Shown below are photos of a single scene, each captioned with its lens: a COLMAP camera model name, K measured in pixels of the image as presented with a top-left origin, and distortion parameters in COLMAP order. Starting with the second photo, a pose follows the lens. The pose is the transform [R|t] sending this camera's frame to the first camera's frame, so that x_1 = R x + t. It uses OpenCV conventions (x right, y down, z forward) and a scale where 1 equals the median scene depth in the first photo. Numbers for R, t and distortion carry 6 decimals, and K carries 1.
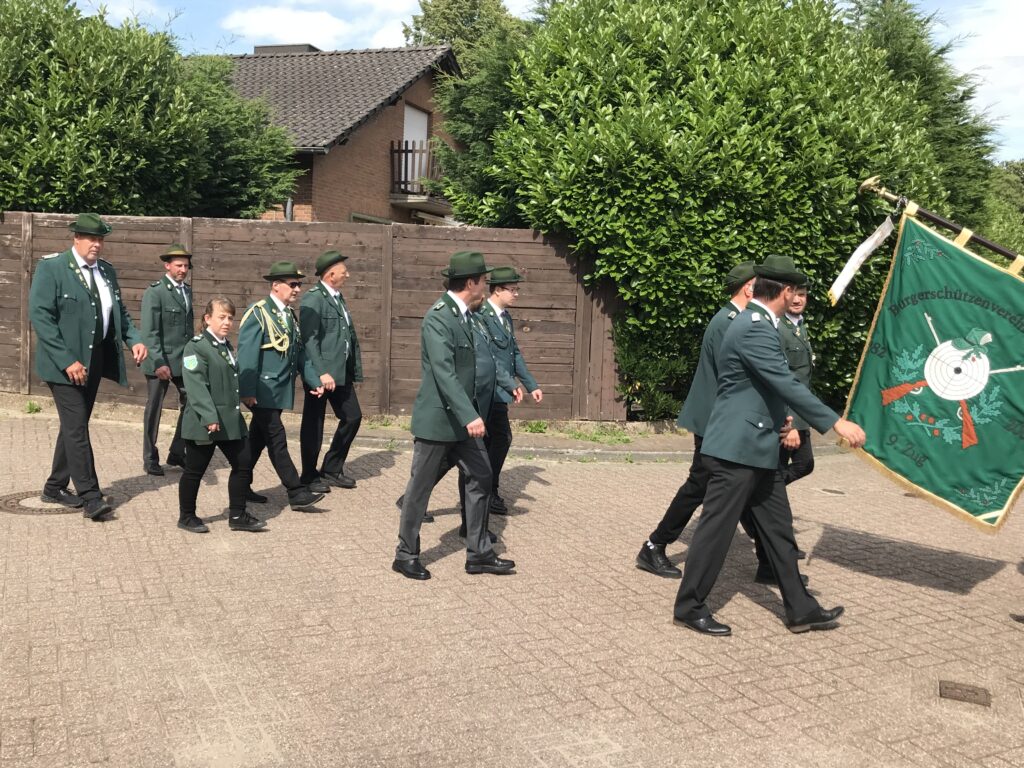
lens RADIAL K [[996.7, 0, 507.5], [0, 996.7, 394.9], [0, 0, 1]] dist [0.070089, -0.154746]
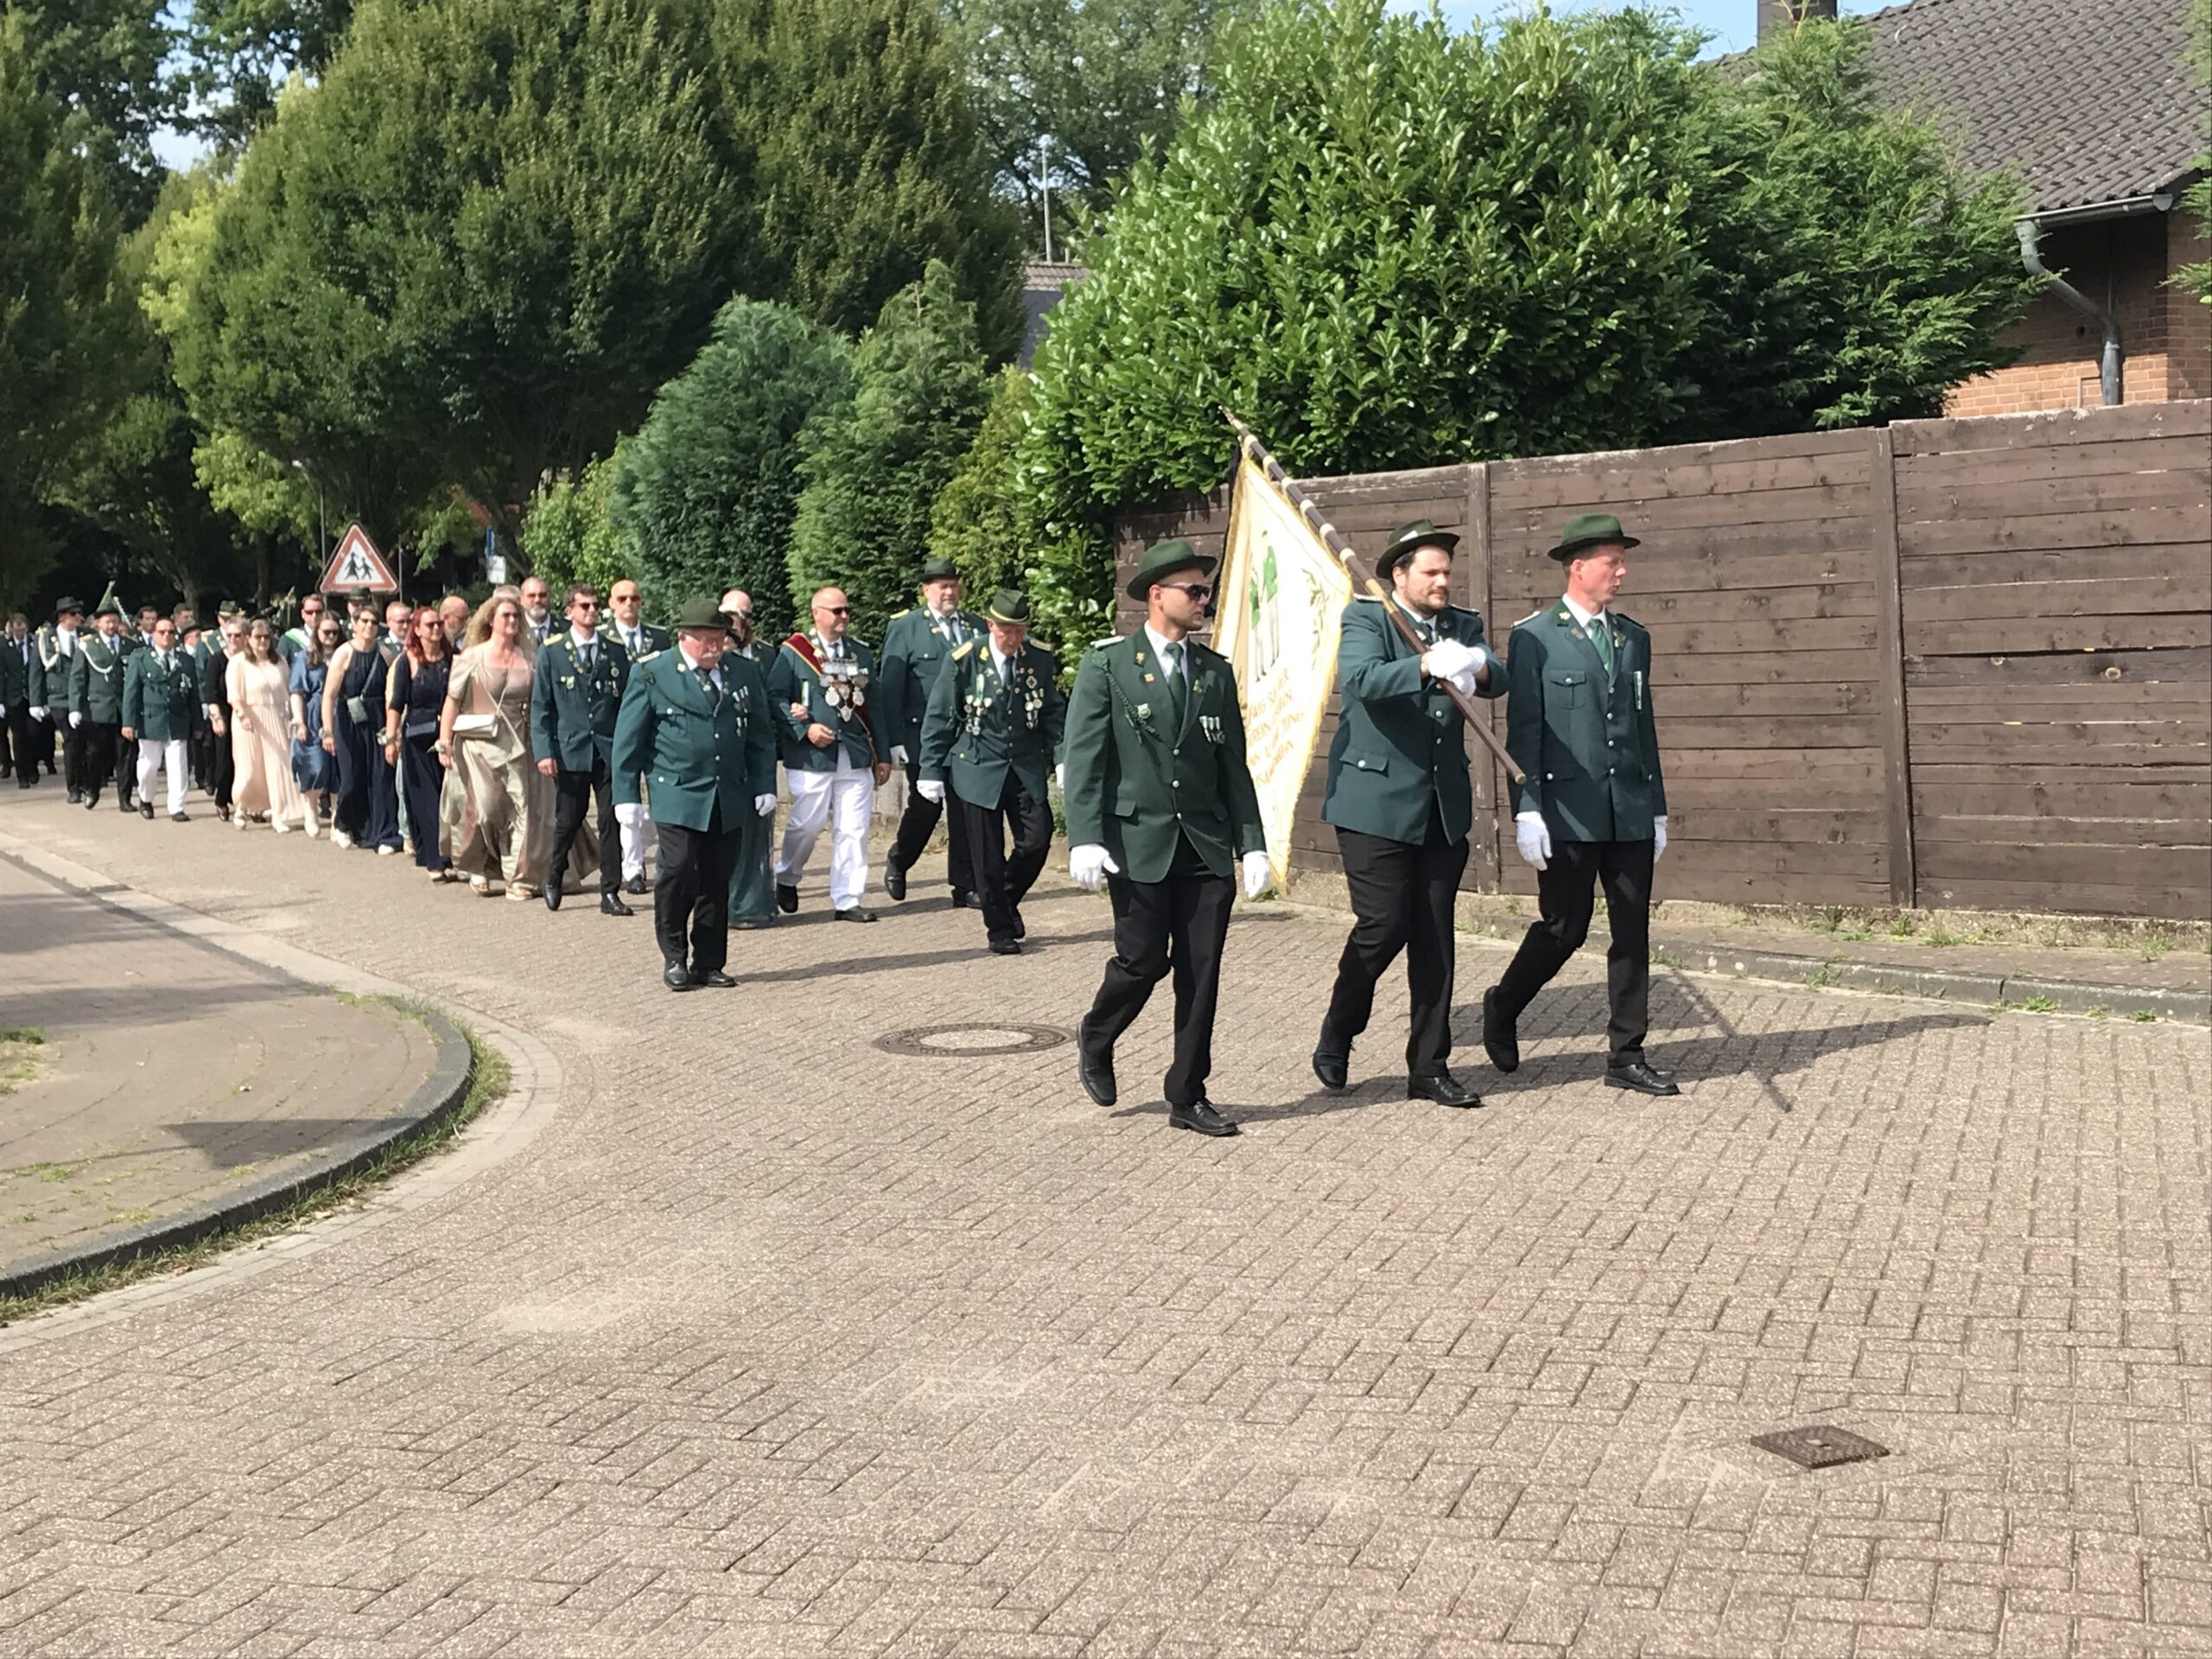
lens RADIAL K [[3064.0, 0, 1097.9], [0, 3064.0, 818.1], [0, 0, 1]] dist [0.197219, -0.769166]
pose [[0.718800, -0.019663, -0.694939, 0.481432], [-0.006071, 0.999384, -0.034556, 0.027672], [0.695190, 0.029058, 0.718238, -0.091280]]
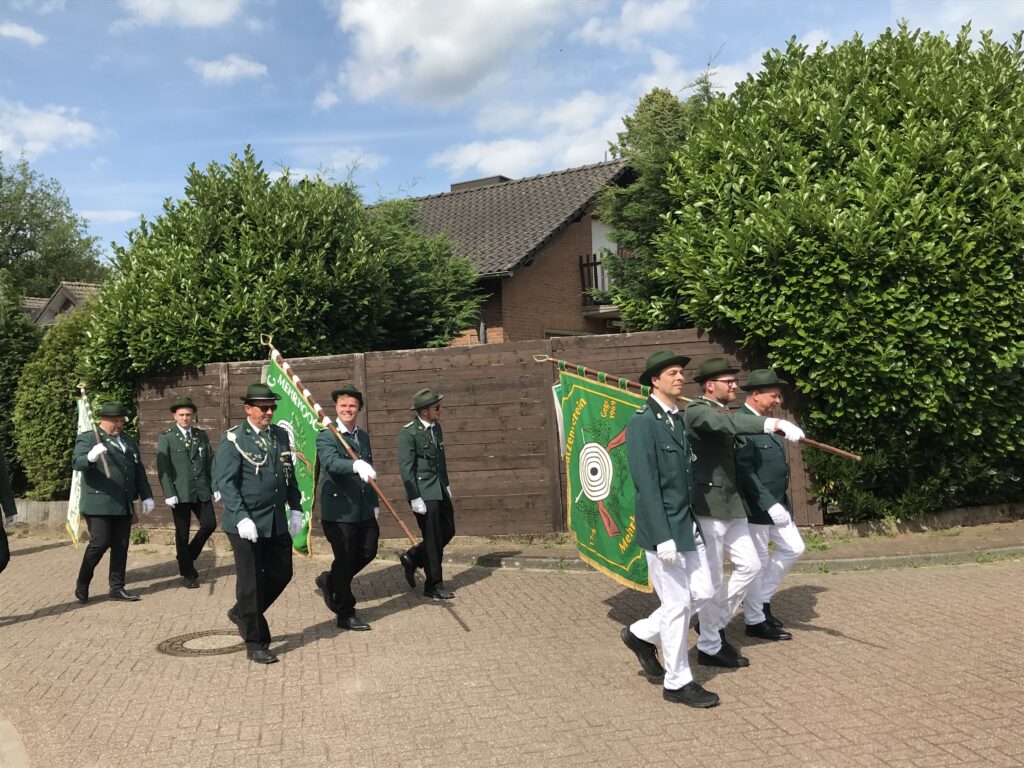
lens RADIAL K [[1003.9, 0, 508.3], [0, 1003.9, 378.8], [0, 0, 1]] dist [0.102414, -0.267952]
pose [[0.968993, -0.093326, -0.228788, 0.063692], [0.064111, 0.989178, -0.131969, -0.002581], [0.238628, 0.113209, 0.964490, 0.031448]]
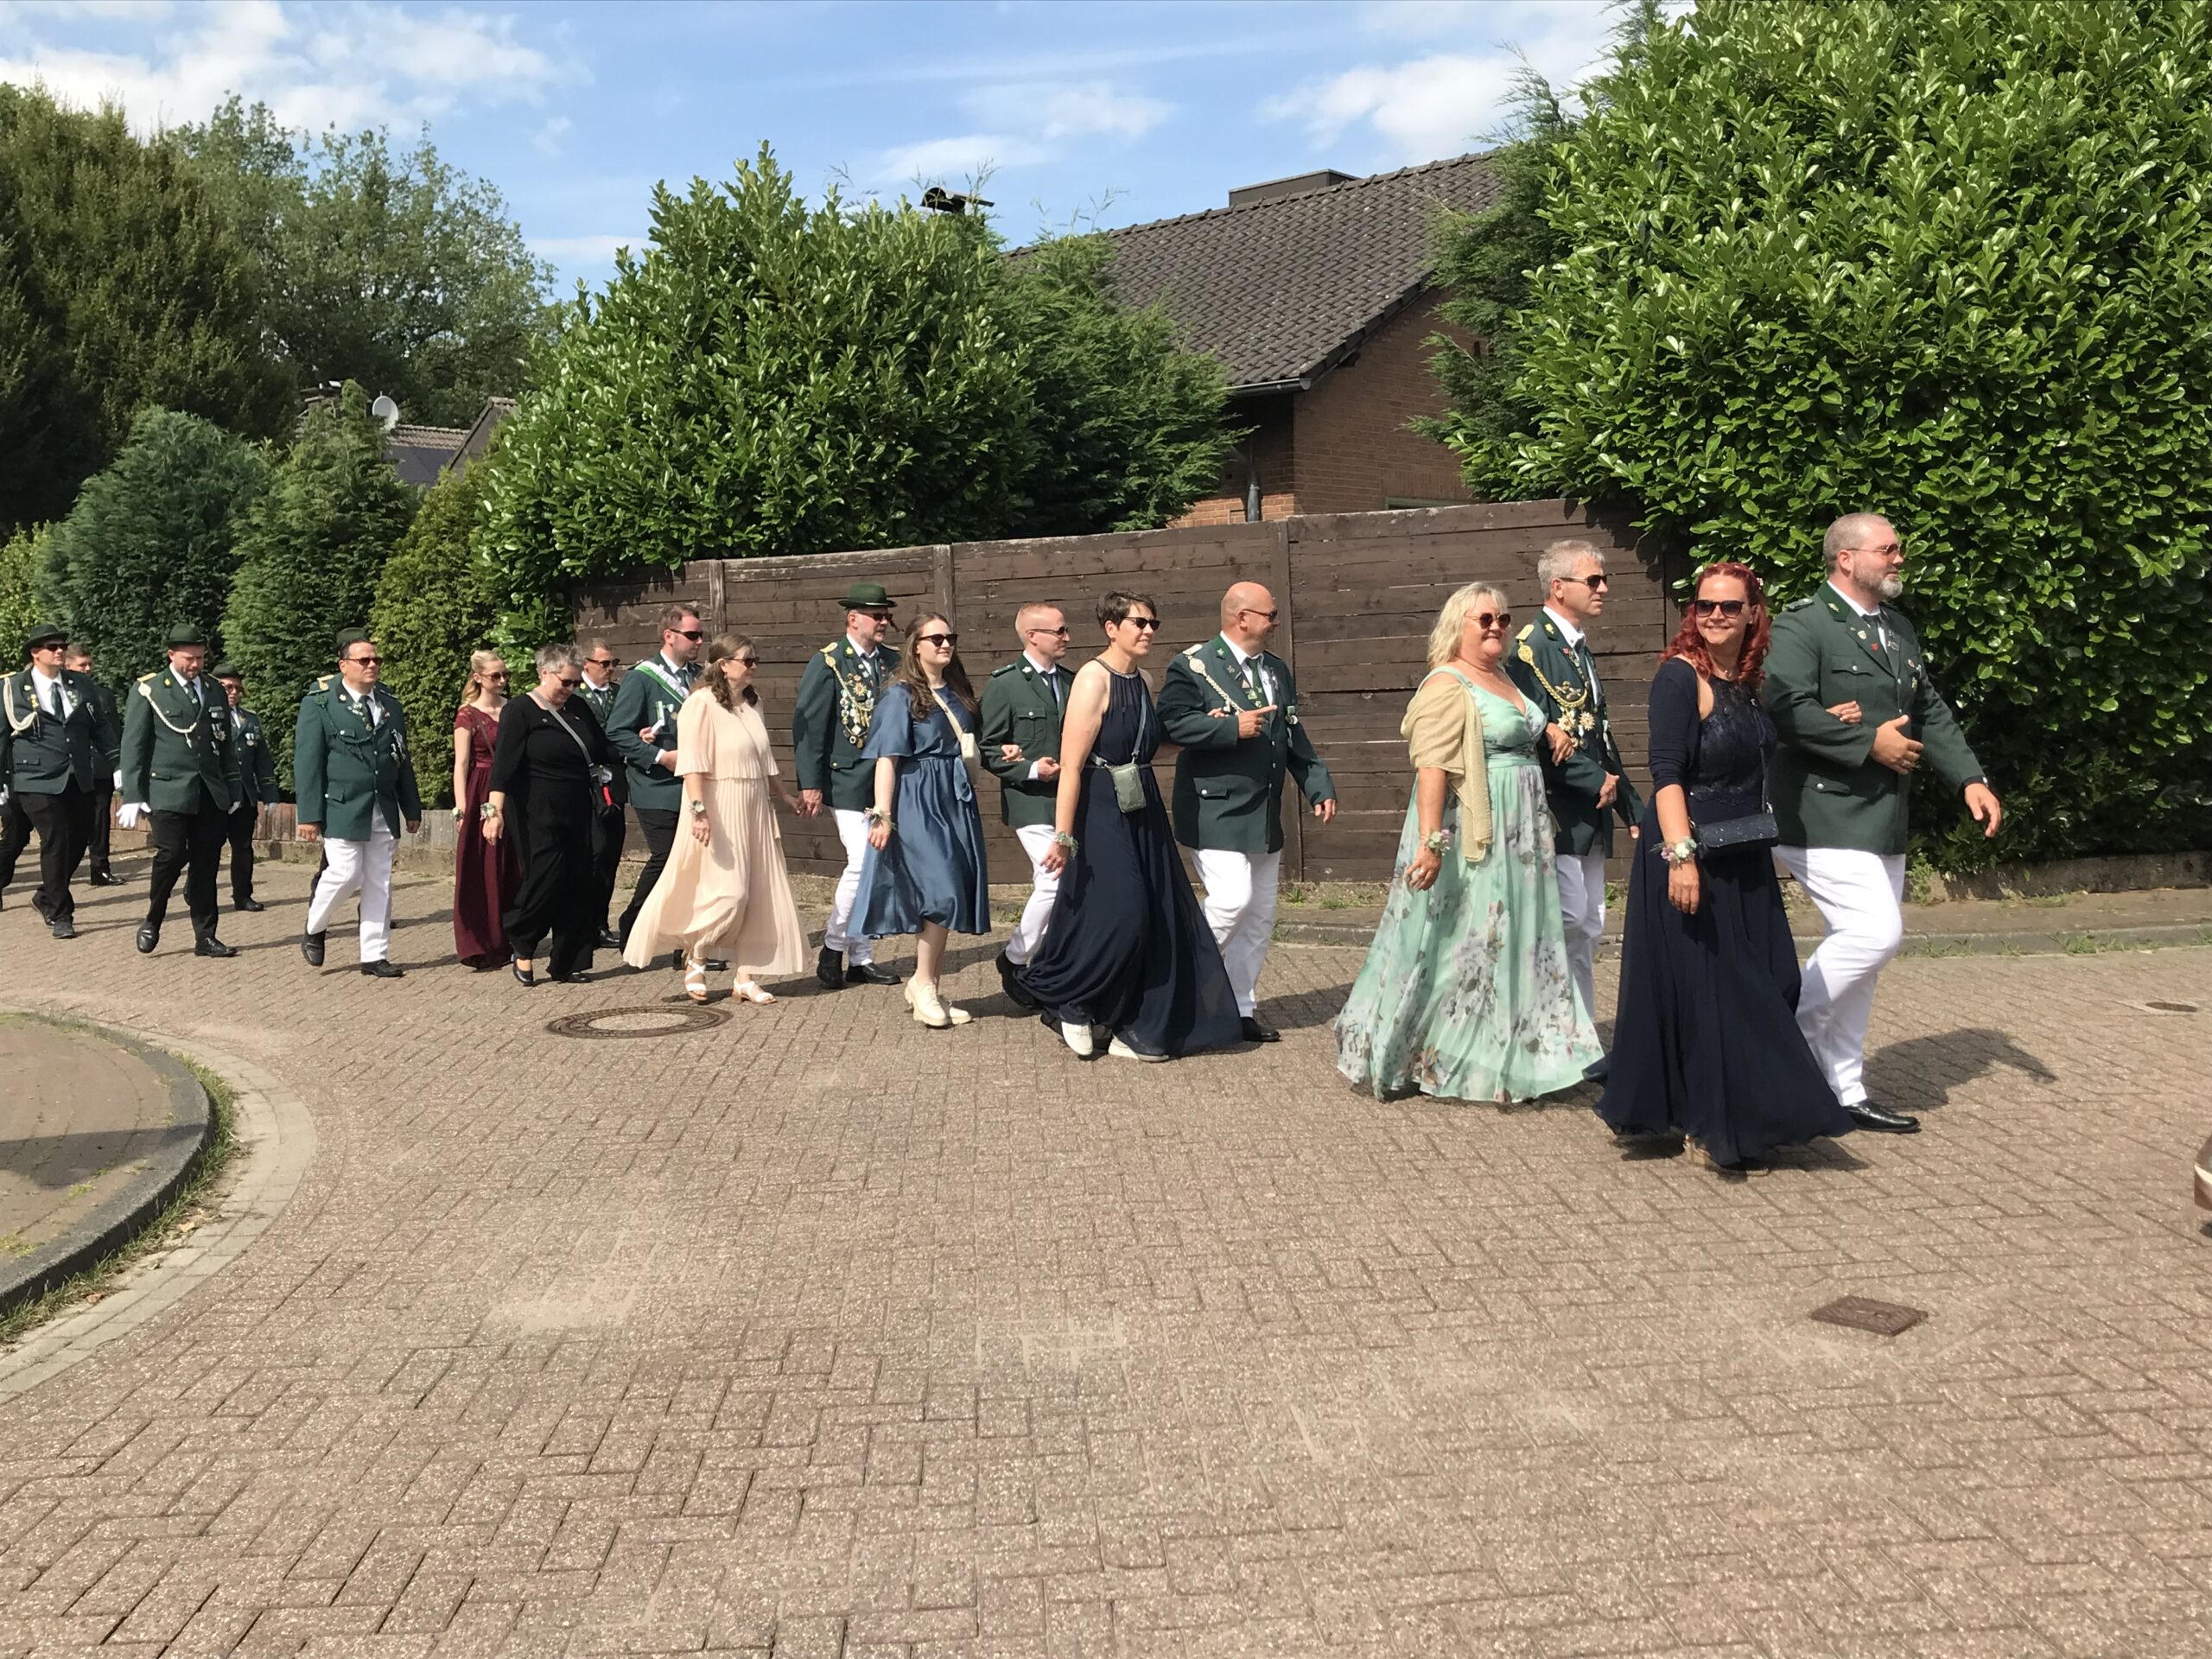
lens RADIAL K [[2179.3, 0, 1108.0], [0, 2179.3, 823.1], [0, 0, 1]] dist [0.100829, -0.254878]
pose [[0.922143, -0.045819, -0.384127, 0.218434], [0.033087, 0.998664, -0.039694, 0.030069], [0.385432, 0.023894, 0.922427, -0.087036]]
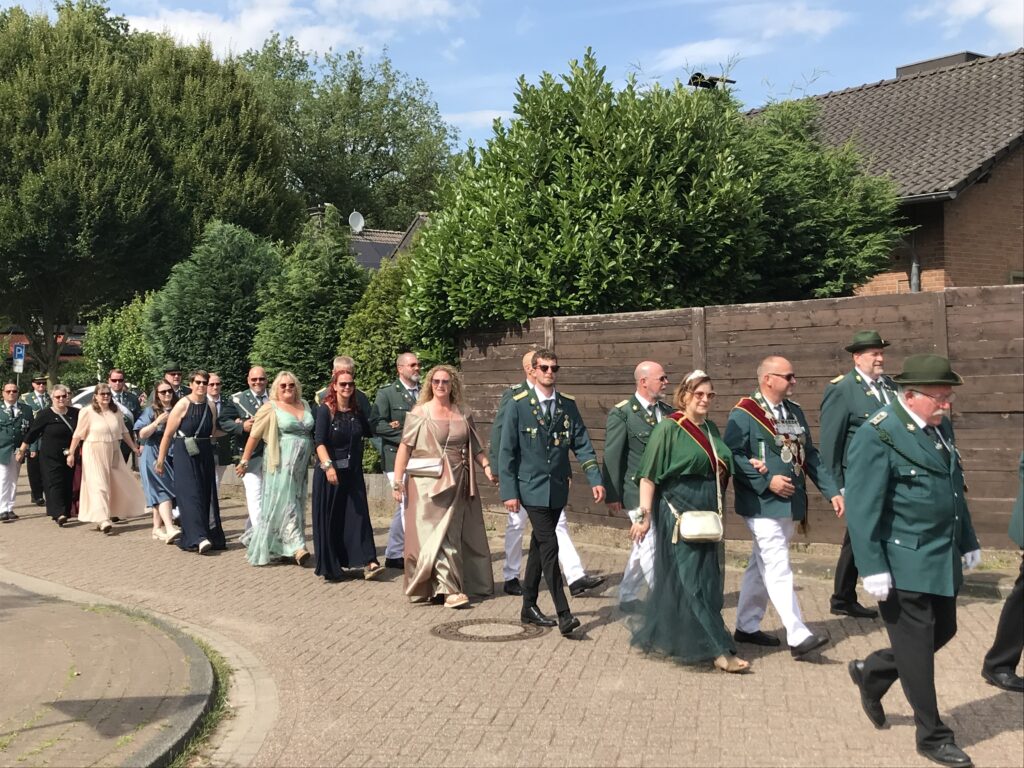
lens RADIAL K [[1395.9, 0, 511.7], [0, 1395.9, 381.4], [0, 0, 1]] dist [0.253013, -1.000208]
pose [[0.826613, -0.061175, -0.559436, 0.193969], [-0.001272, 0.993869, -0.110561, 0.014288], [0.562769, 0.092103, 0.821467, -0.044799]]
